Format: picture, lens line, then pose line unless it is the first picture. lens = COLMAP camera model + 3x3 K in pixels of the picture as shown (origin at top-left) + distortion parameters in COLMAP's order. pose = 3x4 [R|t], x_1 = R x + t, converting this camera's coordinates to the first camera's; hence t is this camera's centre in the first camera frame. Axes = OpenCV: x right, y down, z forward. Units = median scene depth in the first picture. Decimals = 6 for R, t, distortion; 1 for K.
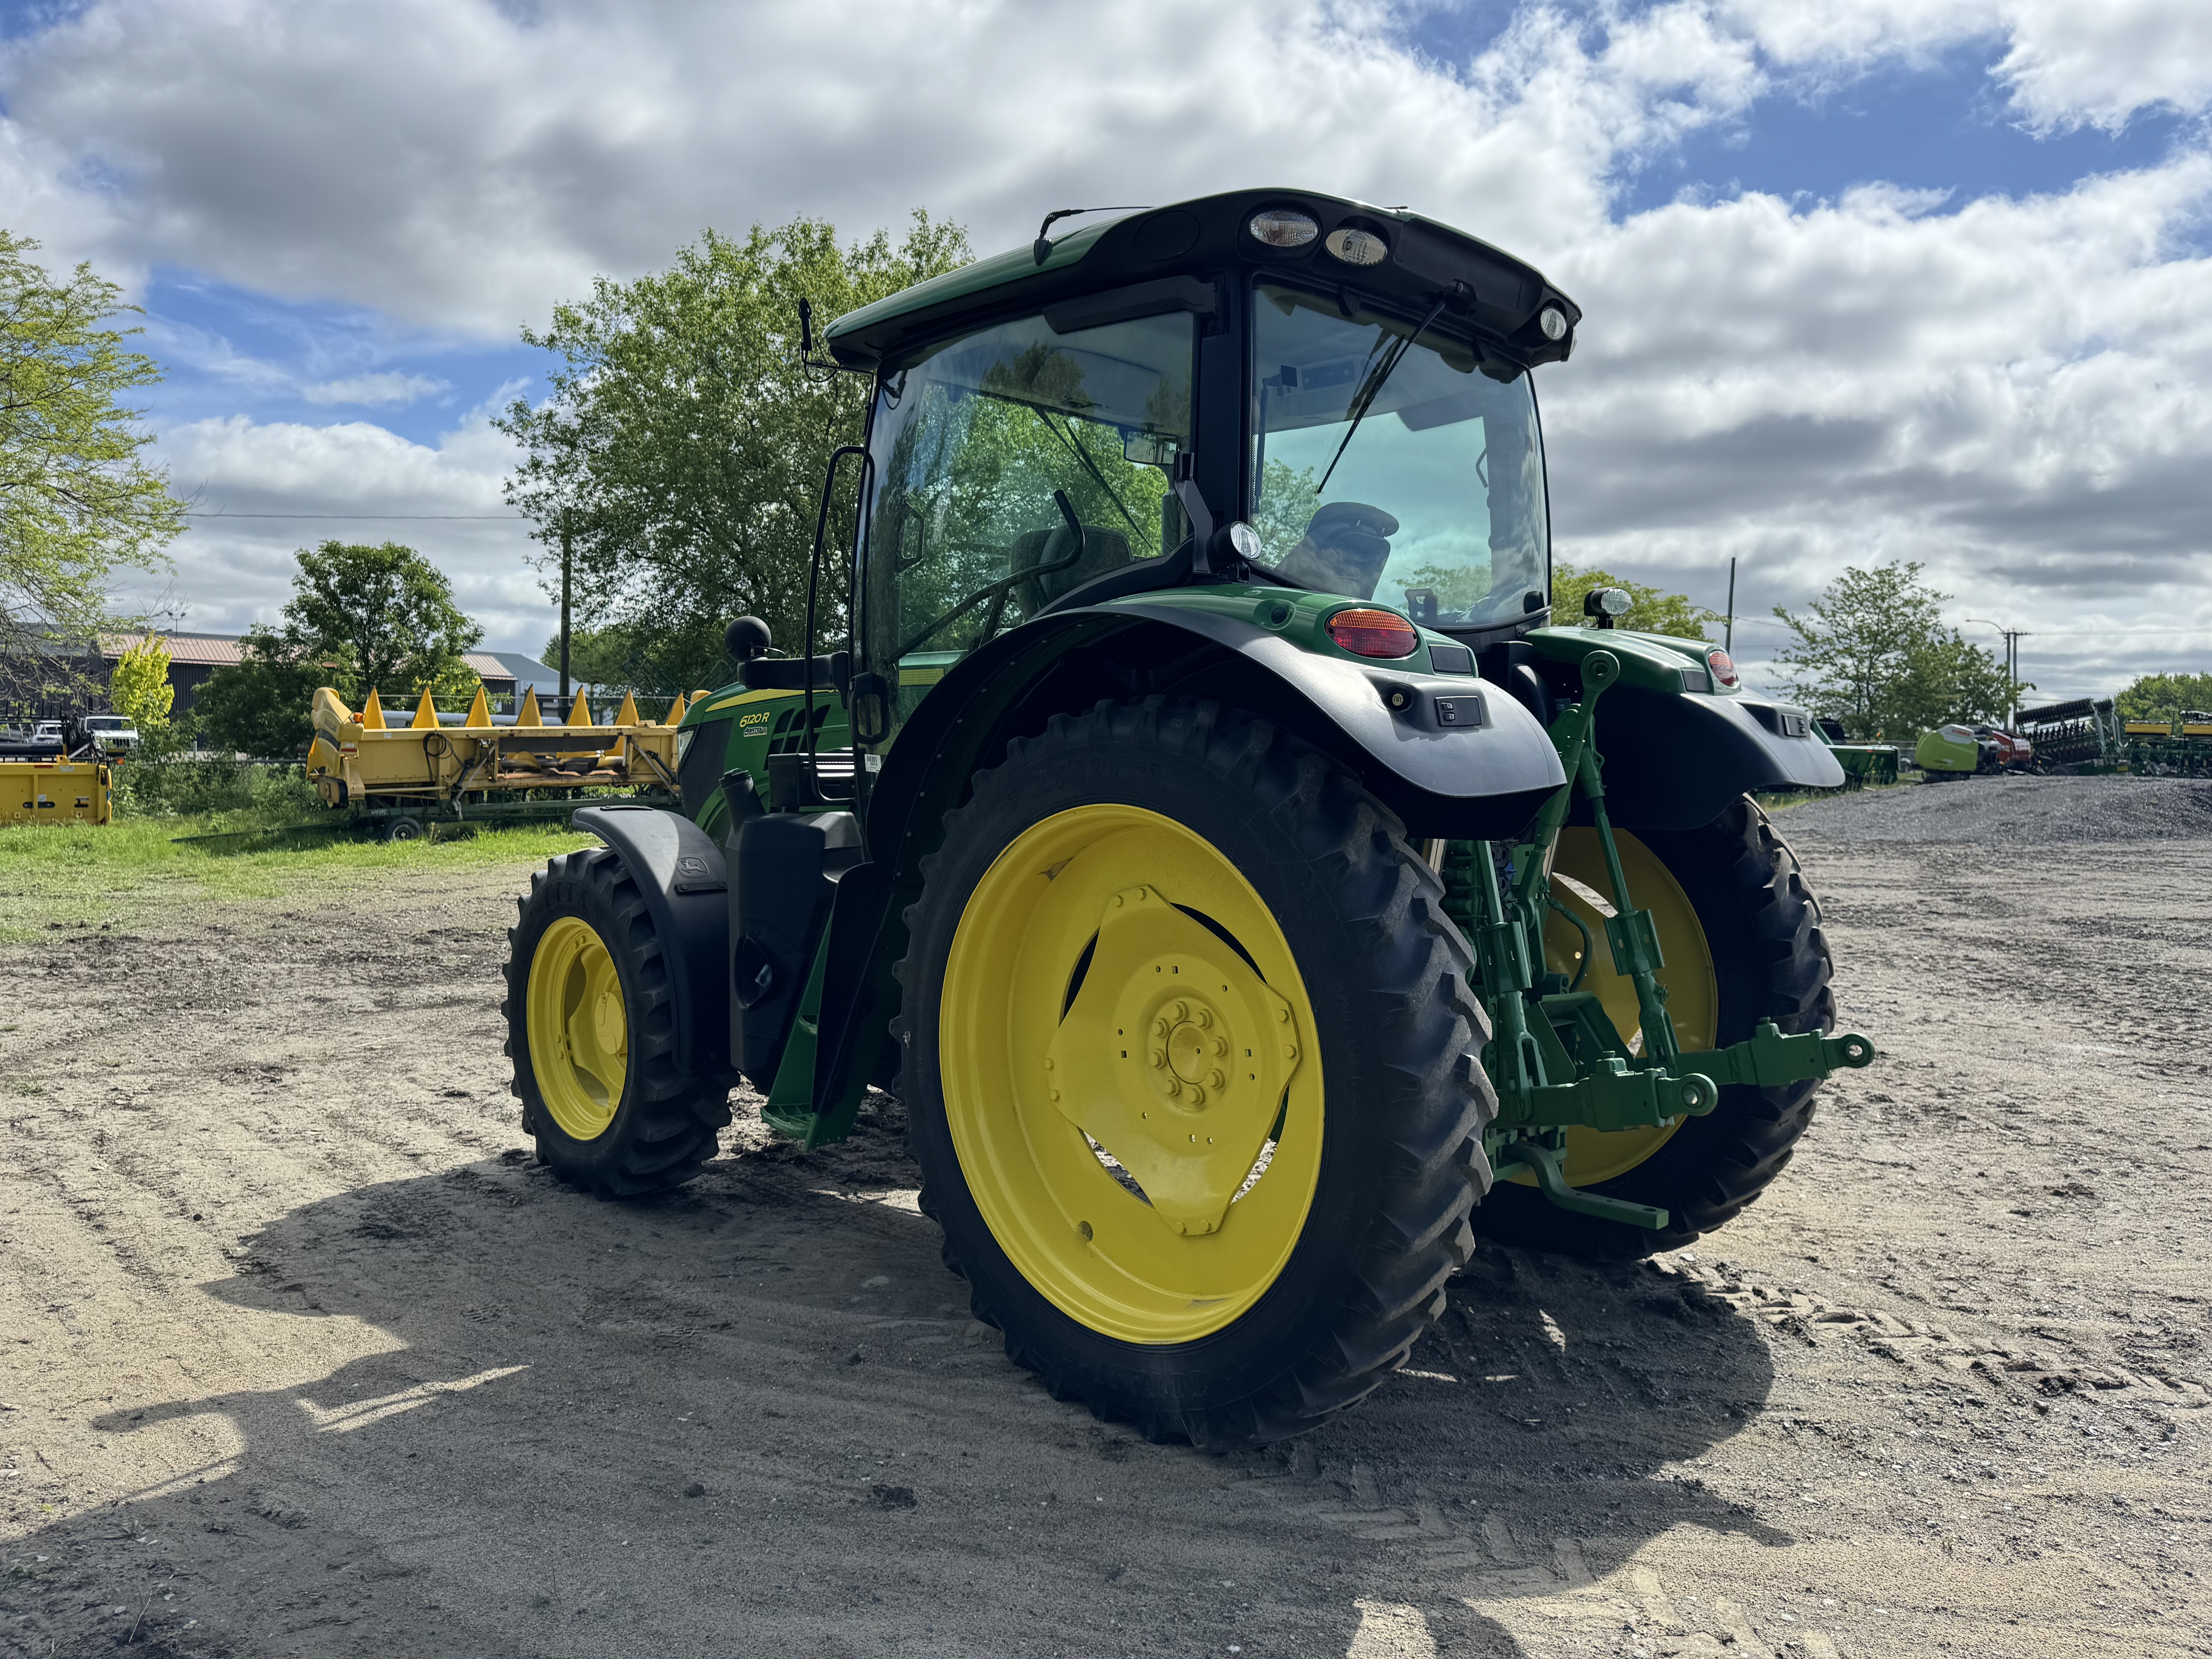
lens RADIAL K [[1559.8, 0, 1106.0], [0, 1559.8, 829.5], [0, 0, 1]] dist [-0.004446, 0.000074]
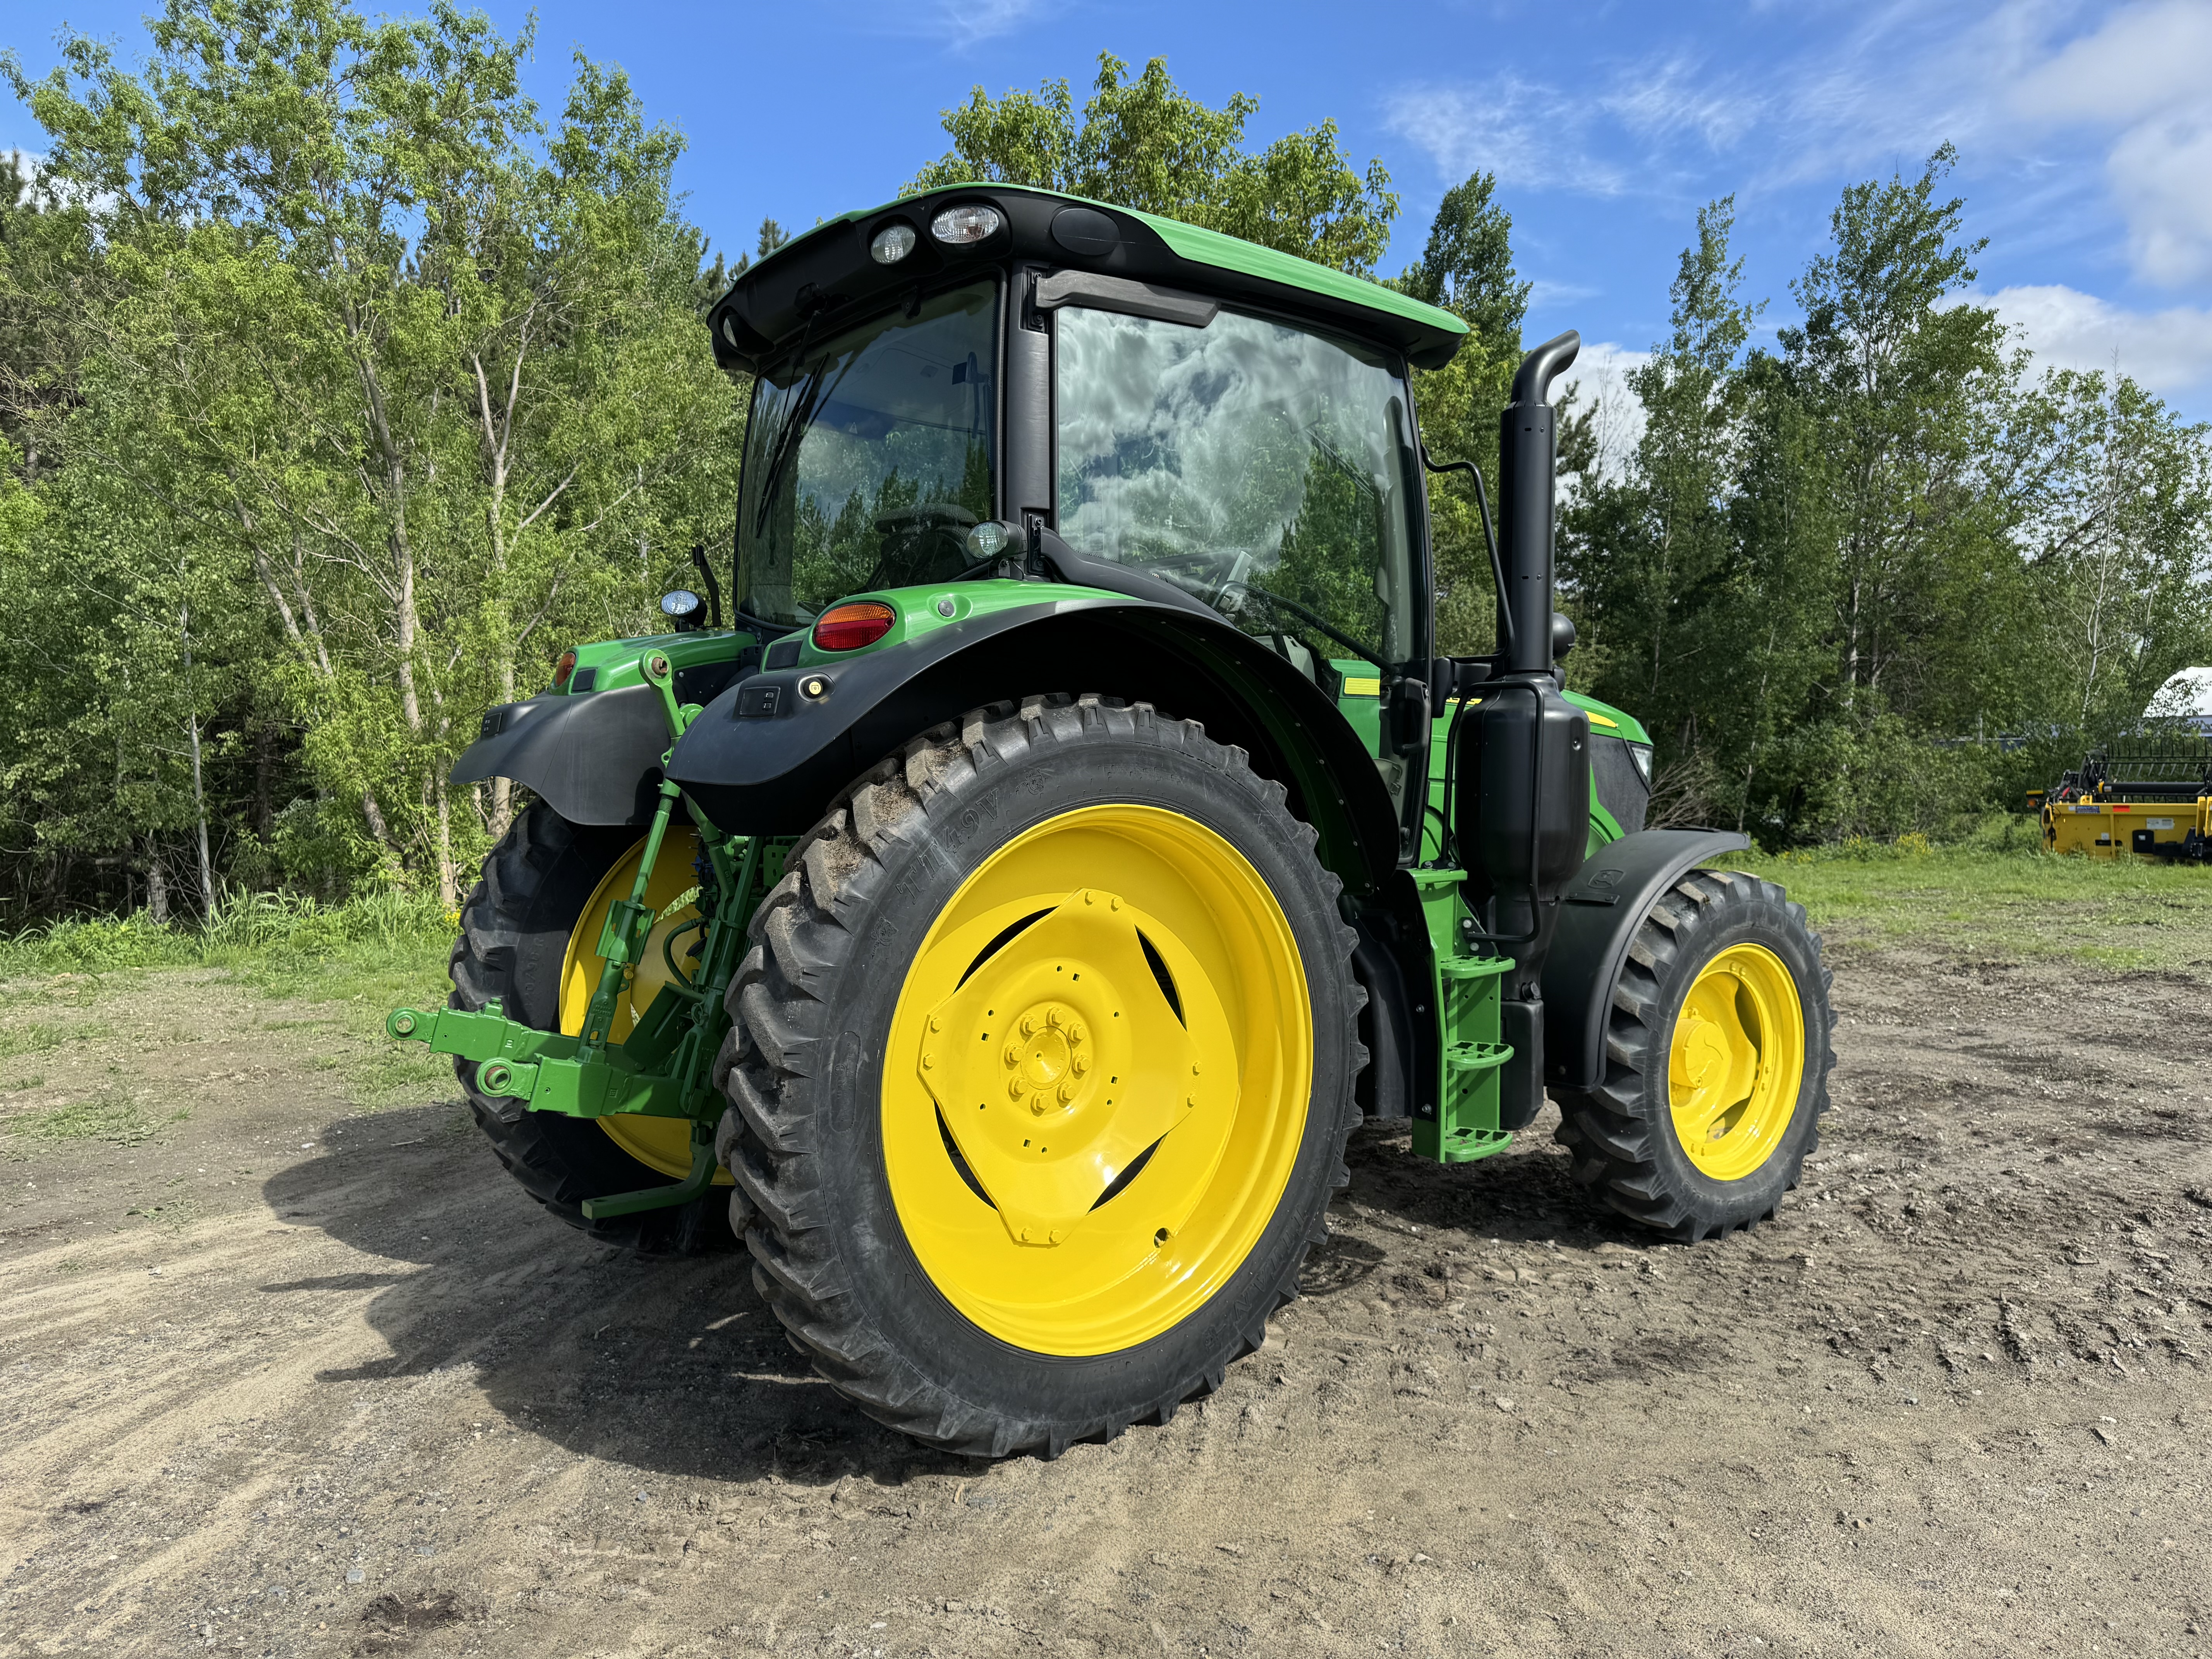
lens RADIAL K [[1559.8, 0, 1106.0], [0, 1559.8, 829.5], [0, 0, 1]] dist [-0.004446, 0.000074]
pose [[-0.130293, 0.014652, -0.991367, 0.858341], [-0.047500, 0.998650, 0.021003, -0.022371], [0.990337, 0.049827, -0.129421, 0.950676]]
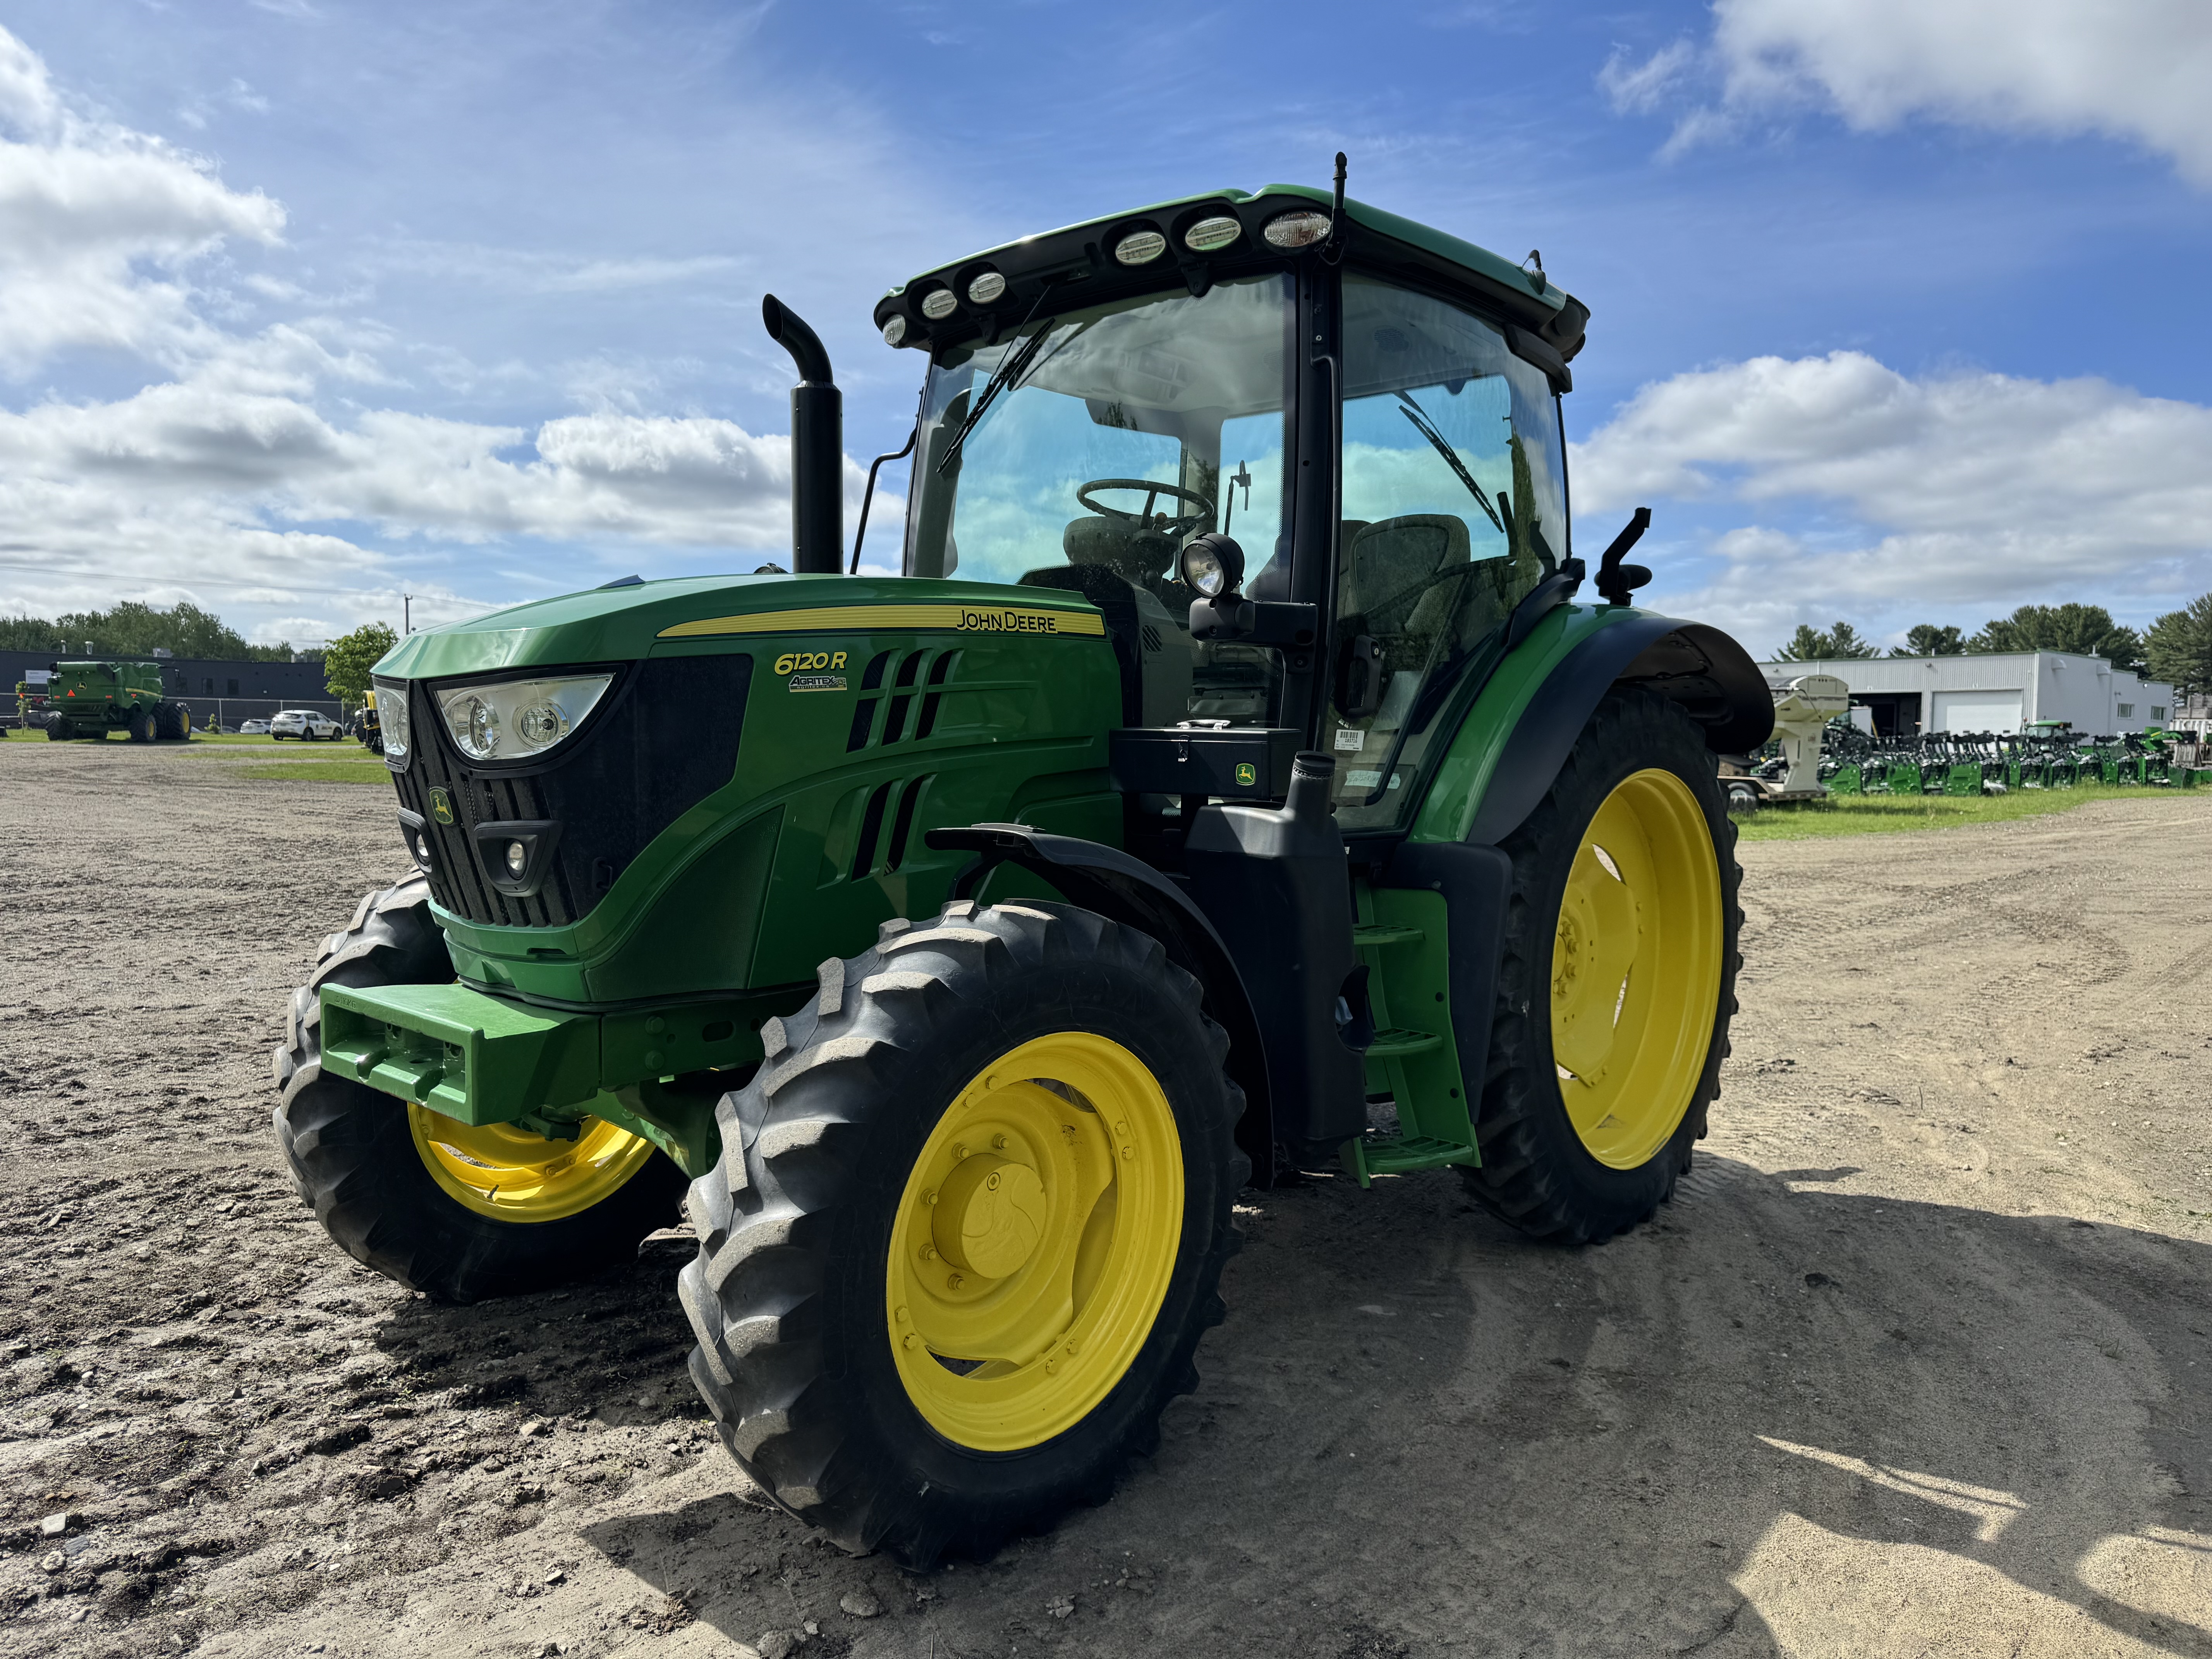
lens RADIAL K [[1559.8, 0, 1106.0], [0, 1559.8, 829.5], [0, 0, 1]] dist [-0.004446, 0.000074]
pose [[-0.029554, -0.082879, 0.996121, -0.803522], [0.029525, 0.996049, 0.083749, -0.054783], [-0.999127, 0.031886, -0.026990, 0.918199]]
